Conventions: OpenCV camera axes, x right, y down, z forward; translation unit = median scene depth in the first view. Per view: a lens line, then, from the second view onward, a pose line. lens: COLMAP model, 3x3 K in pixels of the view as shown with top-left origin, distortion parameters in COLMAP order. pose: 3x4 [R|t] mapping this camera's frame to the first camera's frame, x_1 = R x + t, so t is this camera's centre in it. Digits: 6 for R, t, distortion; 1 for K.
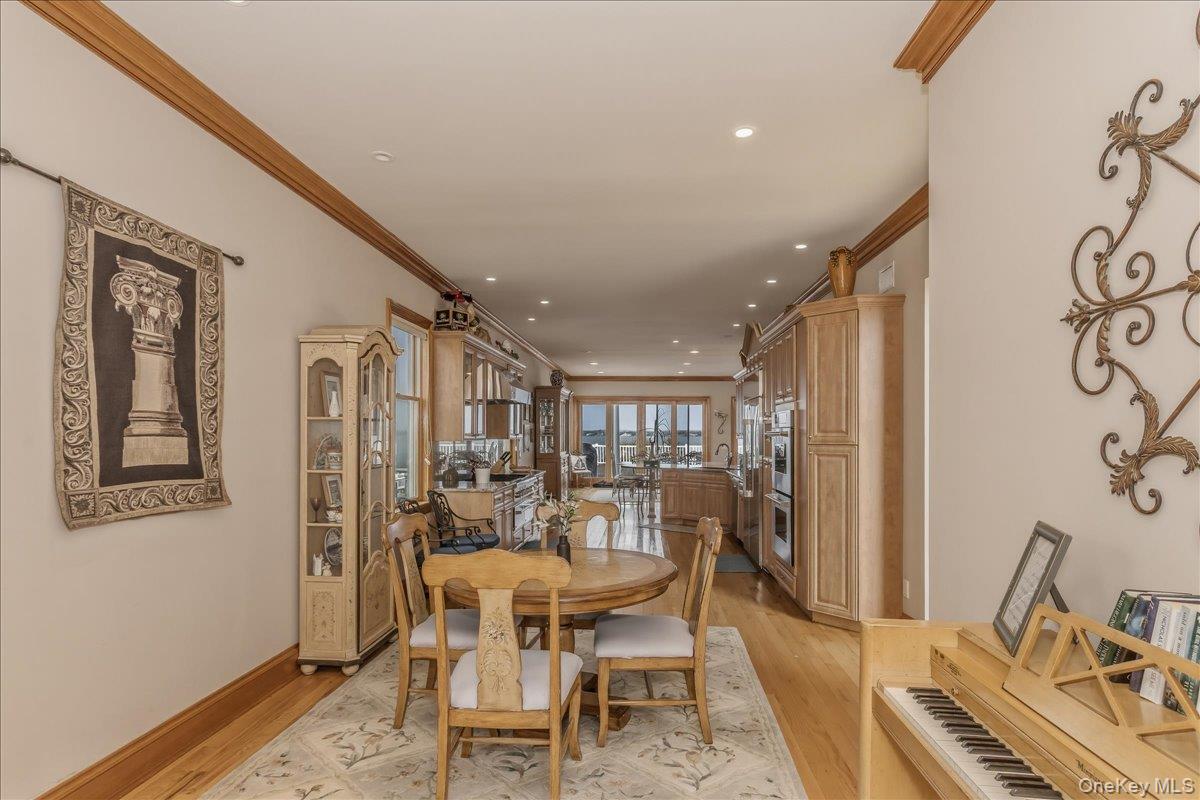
lens RADIAL K [[634.3, 0, 598.6], [0, 634.3, 427.8], [0, 0, 1]] dist [0.001695, 0.001051]
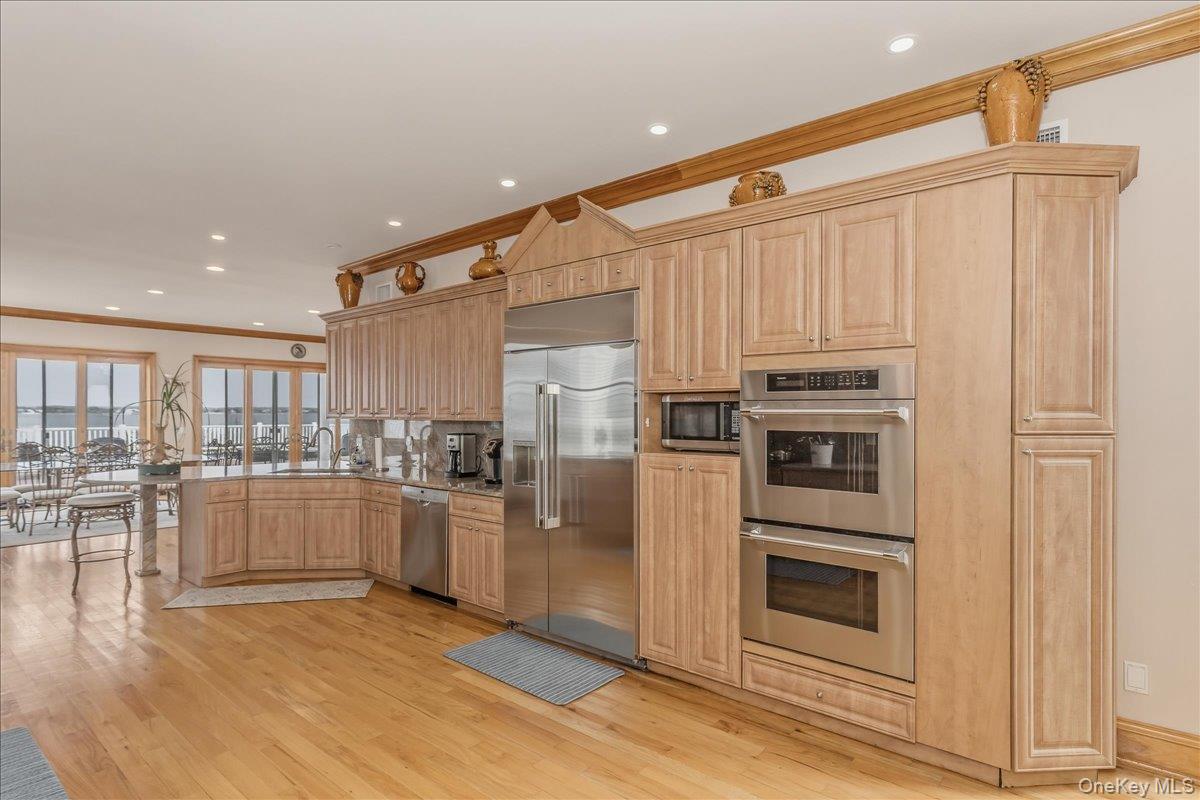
lens RADIAL K [[634.3, 0, 598.6], [0, 634.3, 427.8], [0, 0, 1]] dist [0.001695, 0.001051]
pose [[0.603595, -0.020499, 0.797027, -0.264811], [-0.008612, 0.999443, 0.032227, 0.008446], [-0.797245, -0.026316, 0.603083, 1.015802]]
